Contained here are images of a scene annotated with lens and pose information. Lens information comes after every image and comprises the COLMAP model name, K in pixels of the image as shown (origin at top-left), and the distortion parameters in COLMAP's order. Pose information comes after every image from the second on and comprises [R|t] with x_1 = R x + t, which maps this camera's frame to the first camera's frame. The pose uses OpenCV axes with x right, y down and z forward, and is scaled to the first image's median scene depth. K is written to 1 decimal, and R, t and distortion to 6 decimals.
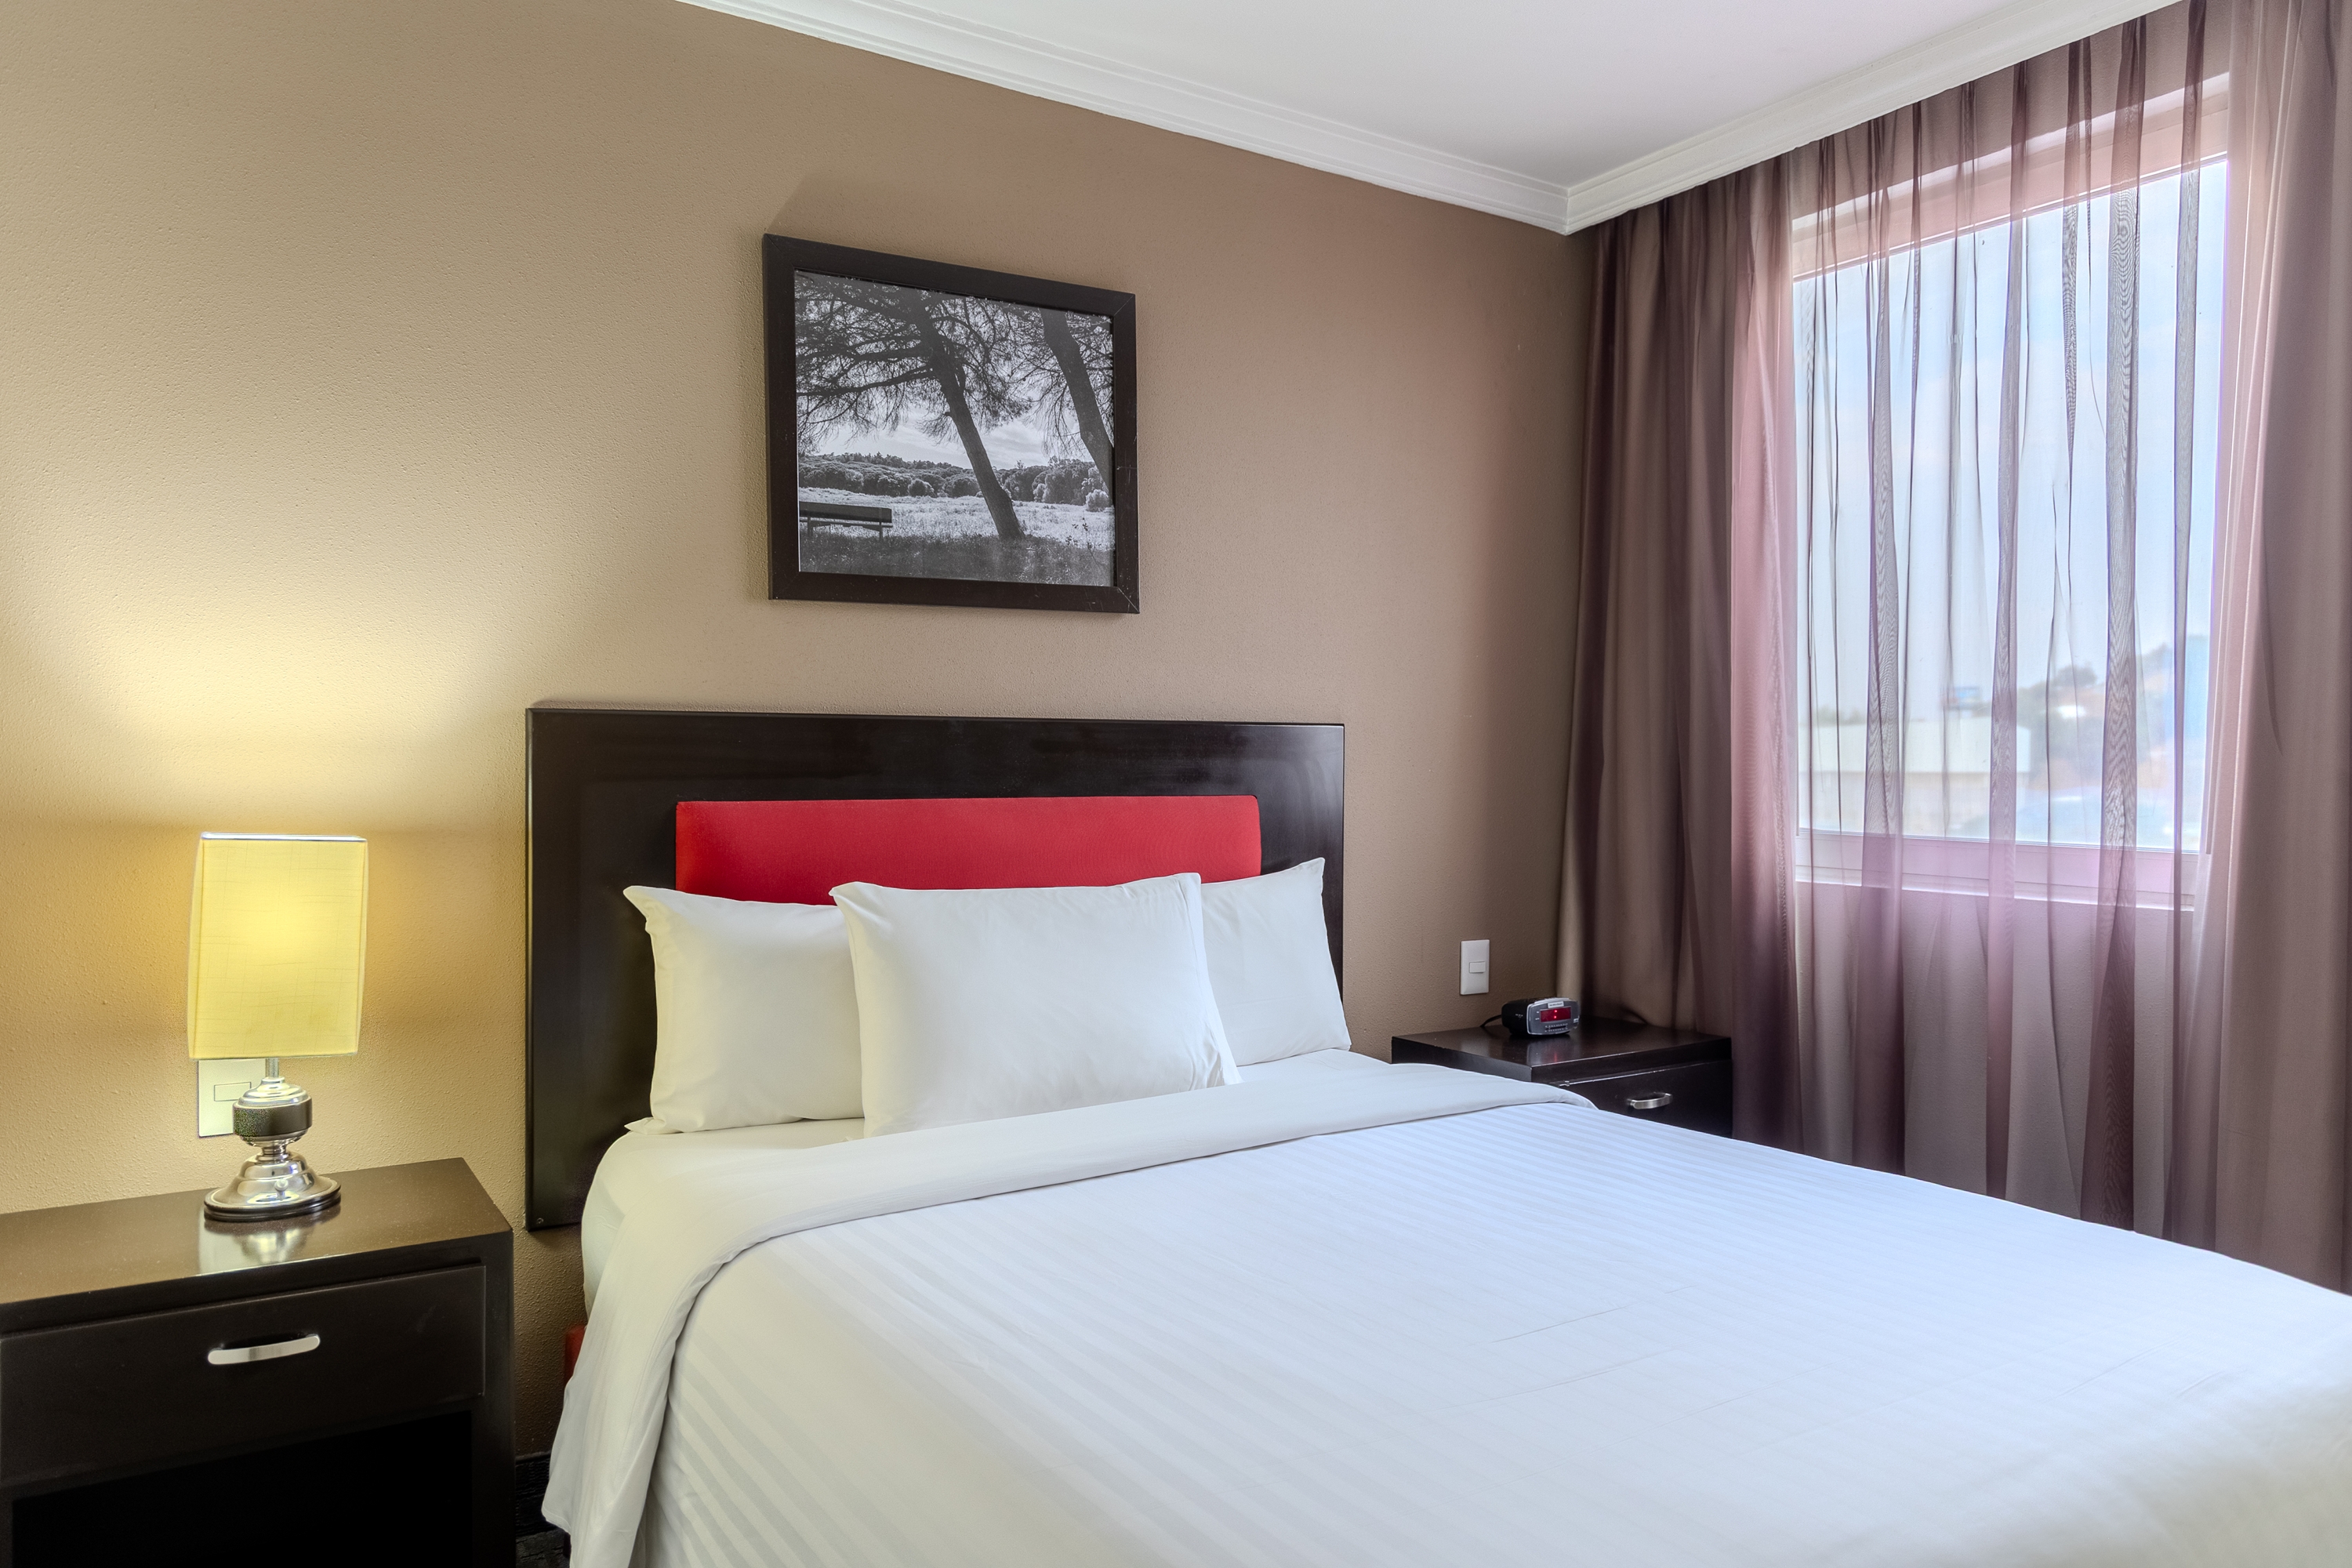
lens RADIAL K [[1603.6, 0, 1168.3], [0, 1603.6, 774.3], [0, 0, 1]] dist [0.009537, 0.001877]
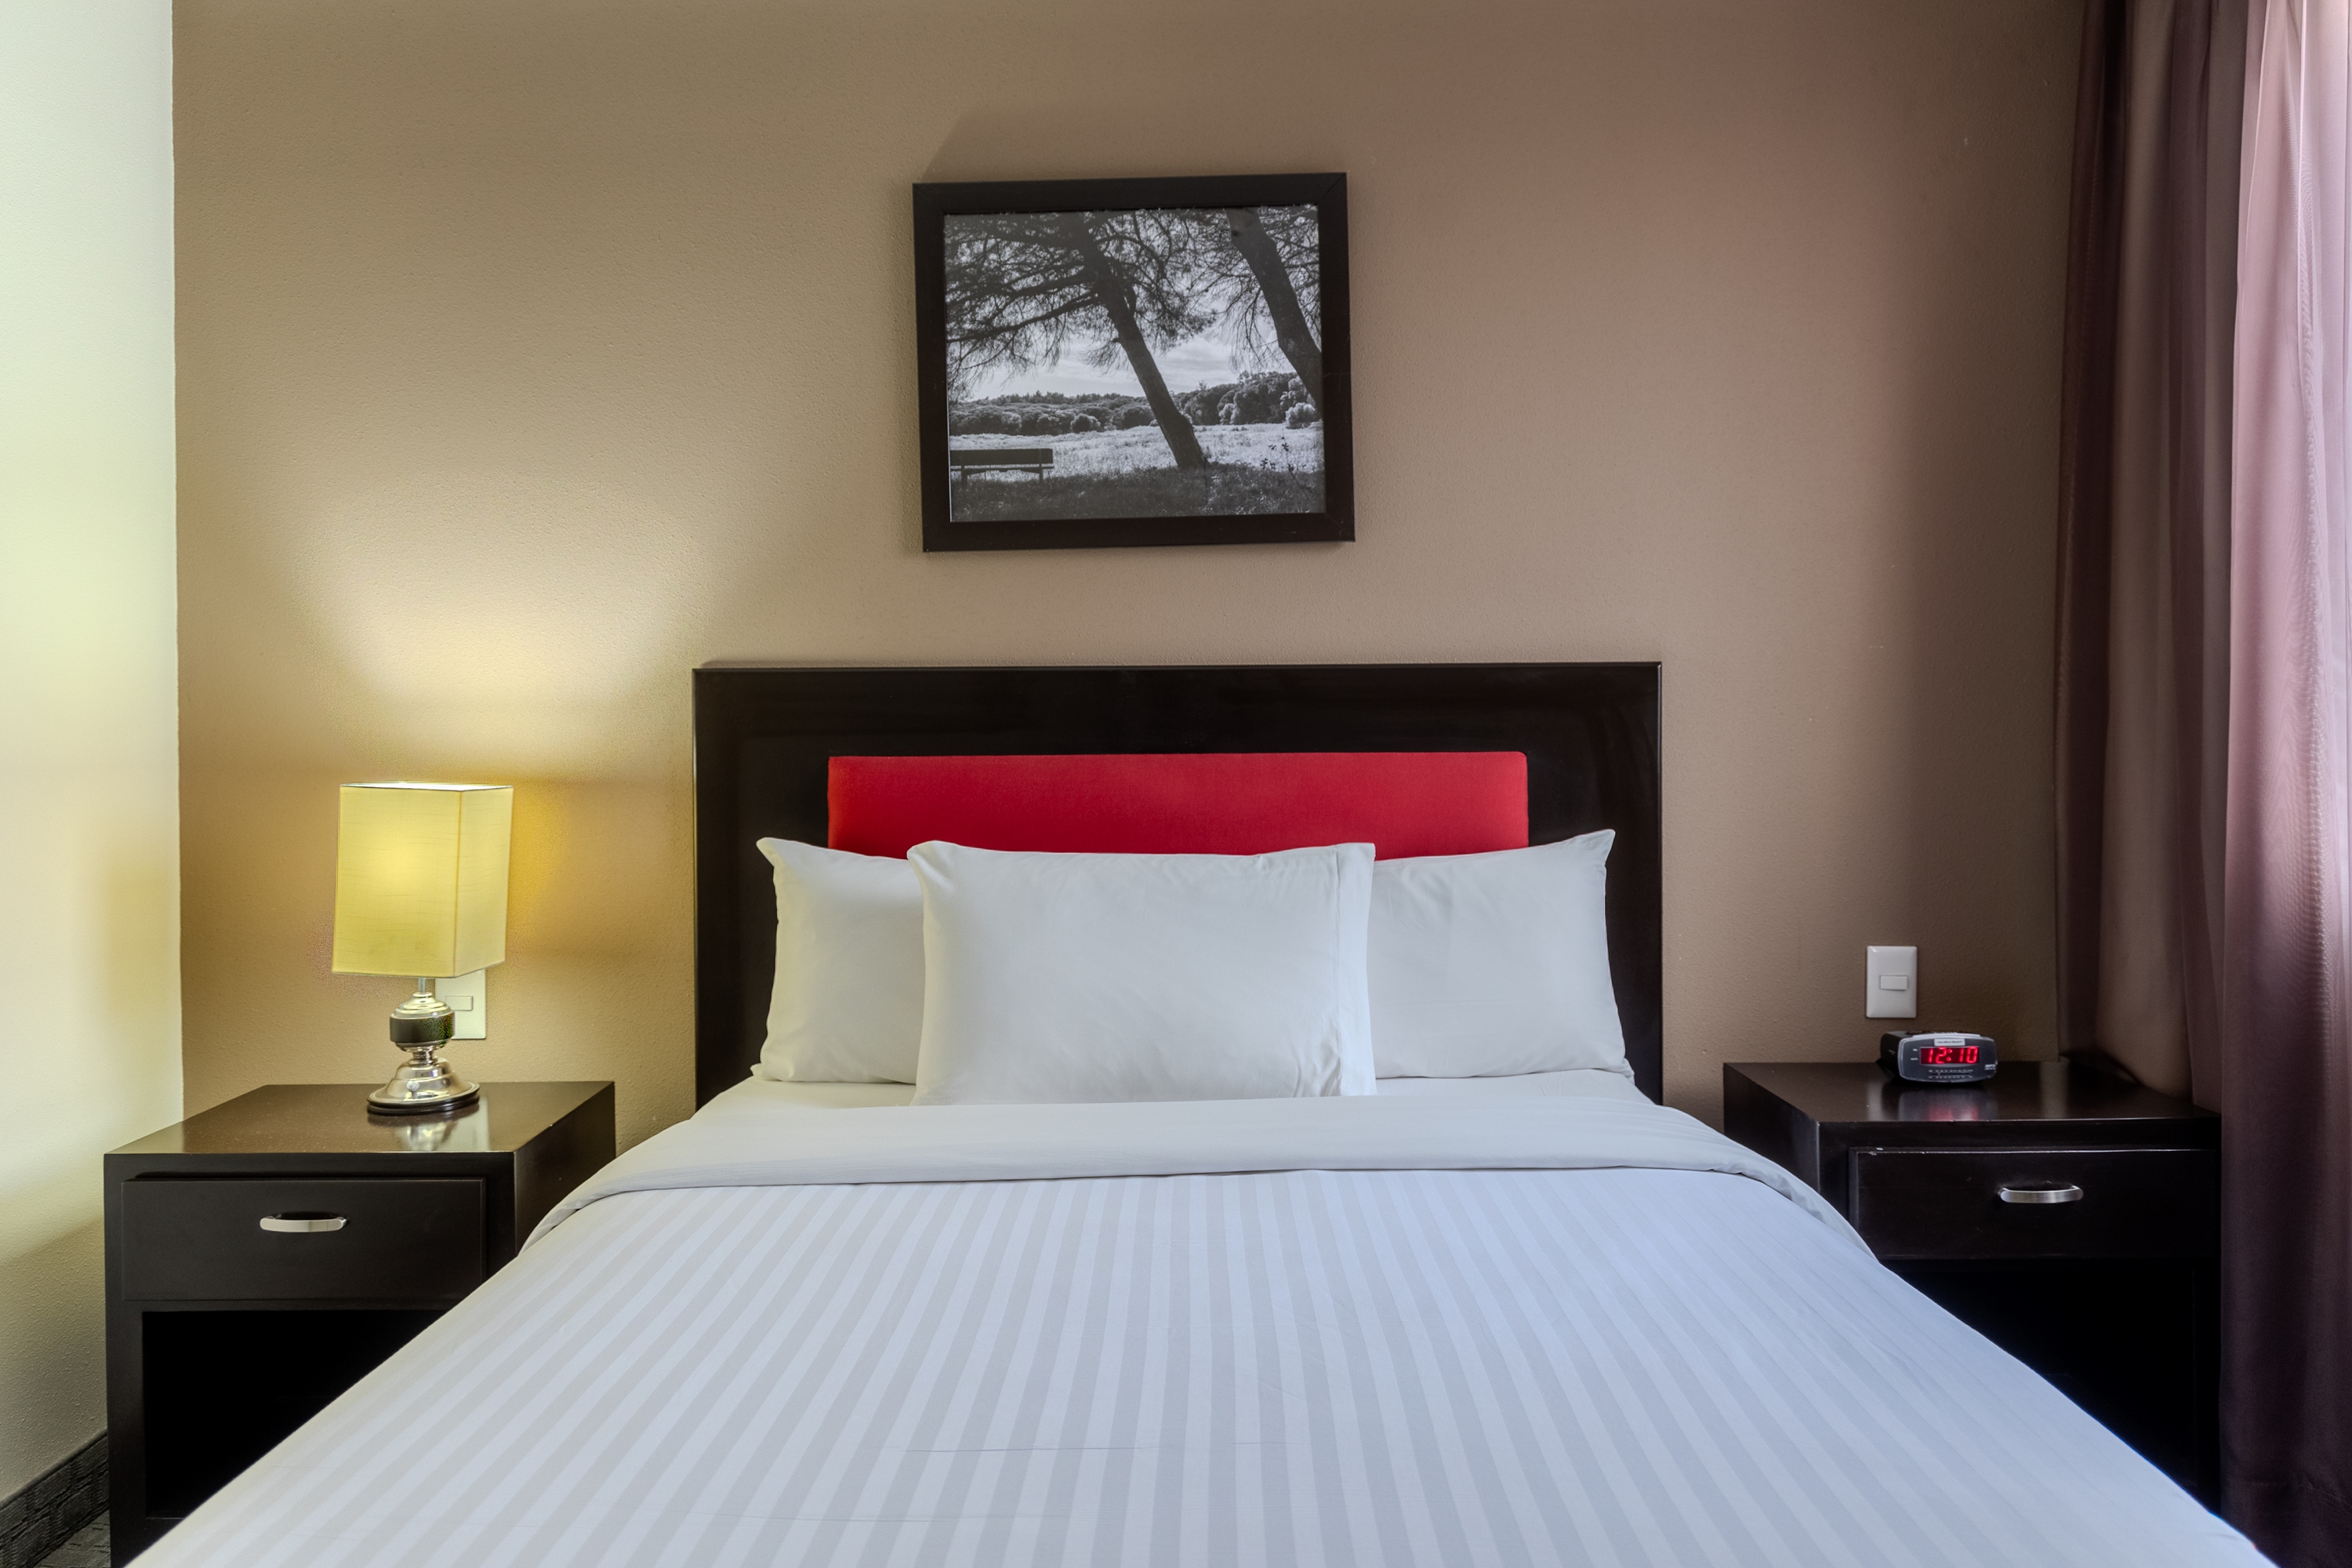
lens RADIAL K [[1603.6, 0, 1175.1], [0, 1603.6, 737.3], [0, 0, 1]] dist [0.009537, 0.001877]
pose [[0.843733, -0.004007, -0.536749, 0.396682], [0.004539, 0.999990, -0.000329, 0.005776], [0.536744, -0.002158, 0.843742, 0.238689]]
